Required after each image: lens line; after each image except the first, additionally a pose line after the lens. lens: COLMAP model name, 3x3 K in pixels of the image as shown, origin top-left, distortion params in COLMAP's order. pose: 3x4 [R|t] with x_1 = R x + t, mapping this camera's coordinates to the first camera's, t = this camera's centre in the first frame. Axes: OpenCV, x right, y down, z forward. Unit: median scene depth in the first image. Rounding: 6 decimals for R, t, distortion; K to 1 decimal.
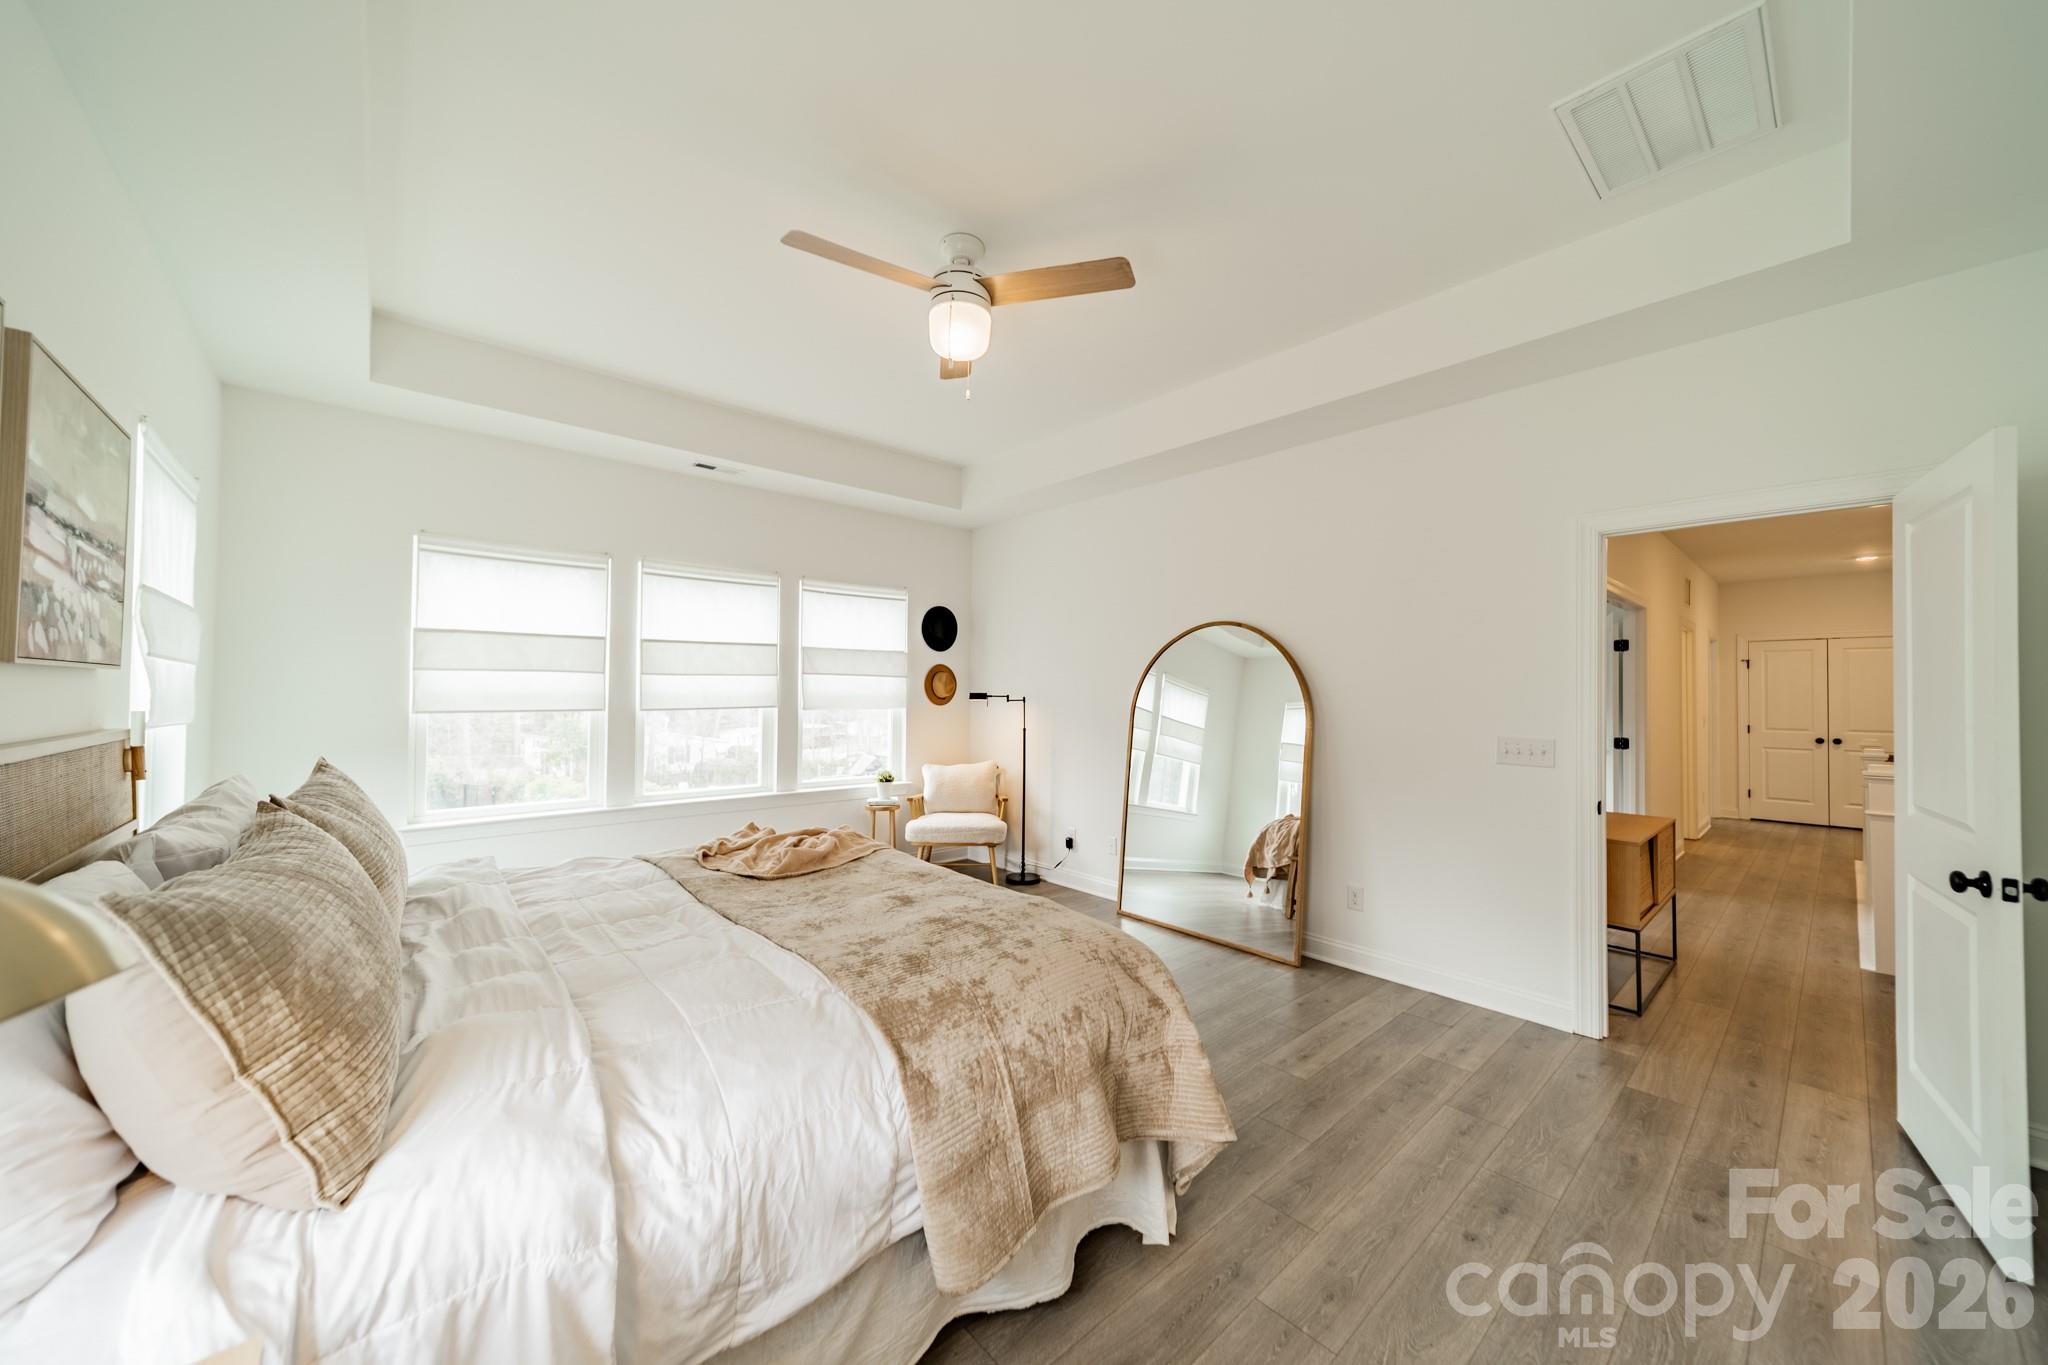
lens RADIAL K [[725.3, 0, 1028.7], [0, 725.3, 685.0], [0, 0, 1]] dist [0.007598, 0.000050]
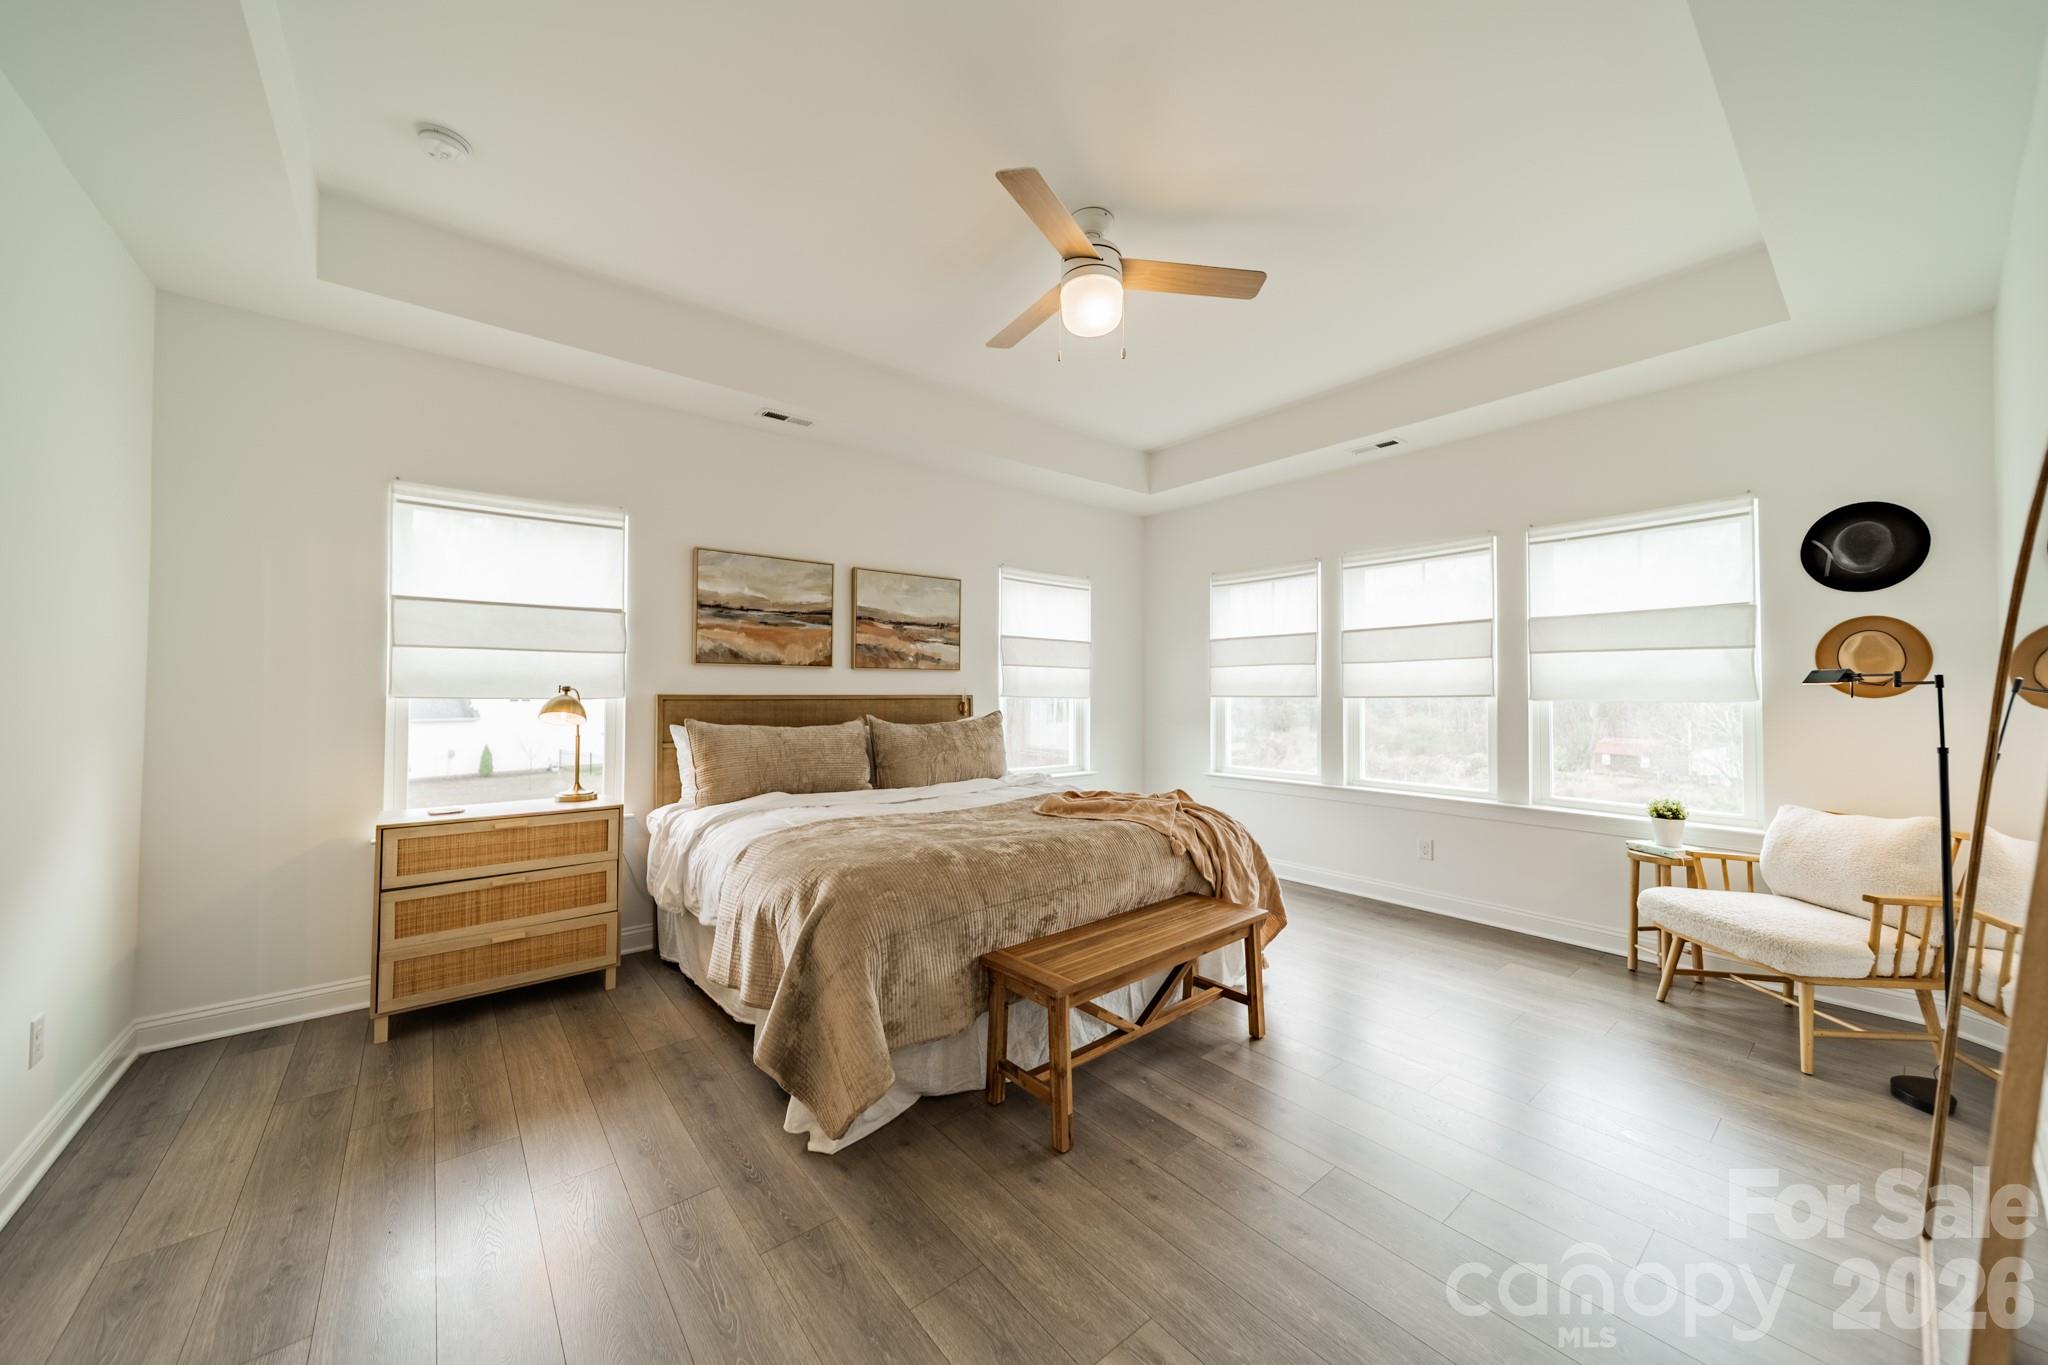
lens RADIAL K [[725.3, 0, 1028.7], [0, 725.3, 685.0], [0, 0, 1]] dist [0.007598, 0.000050]
pose [[-0.041296, -0.004019, -0.999139, 0.490905], [0.020508, 0.999778, -0.004870, 0.010832], [0.998936, -0.020692, -0.041204, 0.520014]]
